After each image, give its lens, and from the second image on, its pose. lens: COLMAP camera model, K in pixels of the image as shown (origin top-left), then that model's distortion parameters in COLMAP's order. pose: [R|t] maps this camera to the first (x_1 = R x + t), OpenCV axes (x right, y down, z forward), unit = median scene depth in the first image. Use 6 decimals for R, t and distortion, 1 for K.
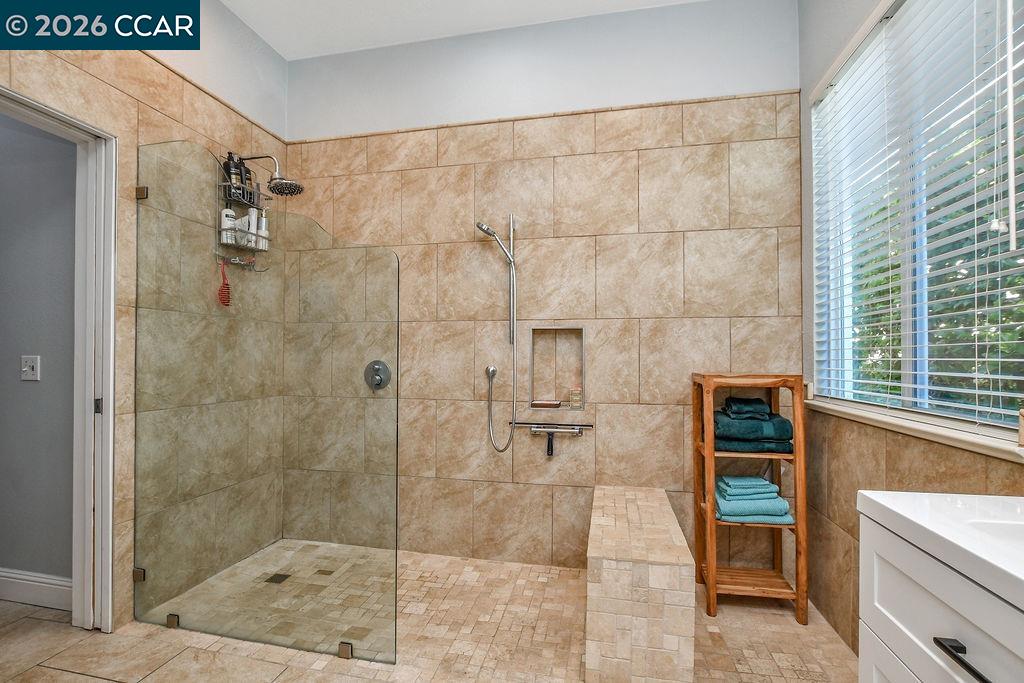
lens RADIAL K [[483.7, 0, 507.4], [0, 483.7, 347.7], [0, 0, 1]] dist [-0.028330, 0.000882]
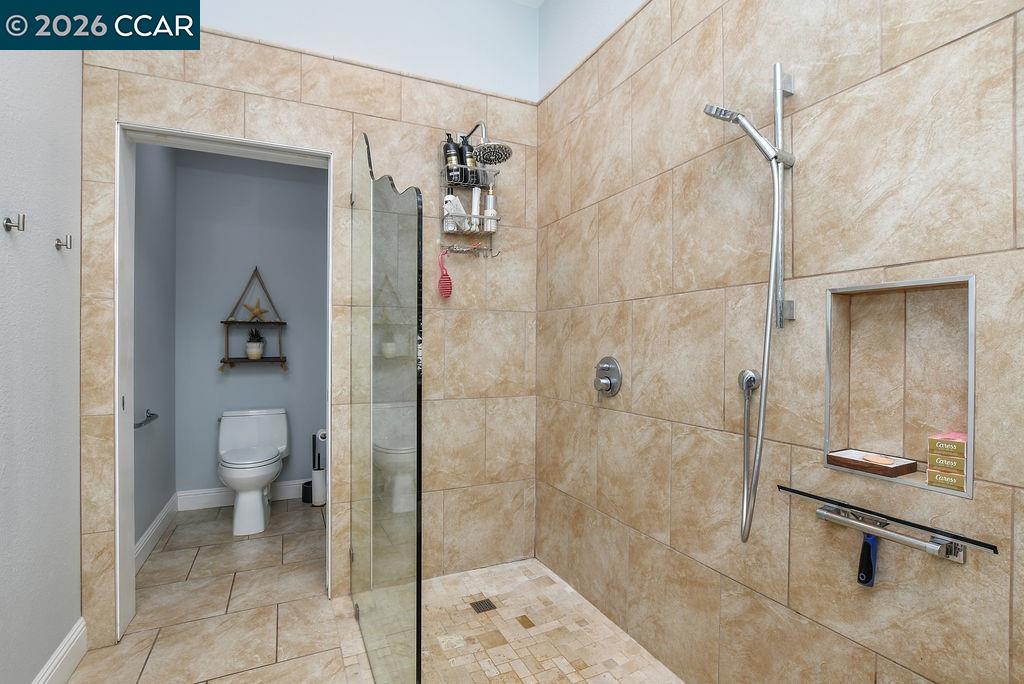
lens RADIAL K [[483.7, 0, 507.4], [0, 483.7, 348.2], [0, 0, 1]] dist [-0.028330, 0.000882]
pose [[0.595089, -0.000701, -0.803659, 0.235766], [0.017646, 0.999770, 0.012194, 0.002527], [0.803466, -0.021438, 0.594965, 0.493632]]
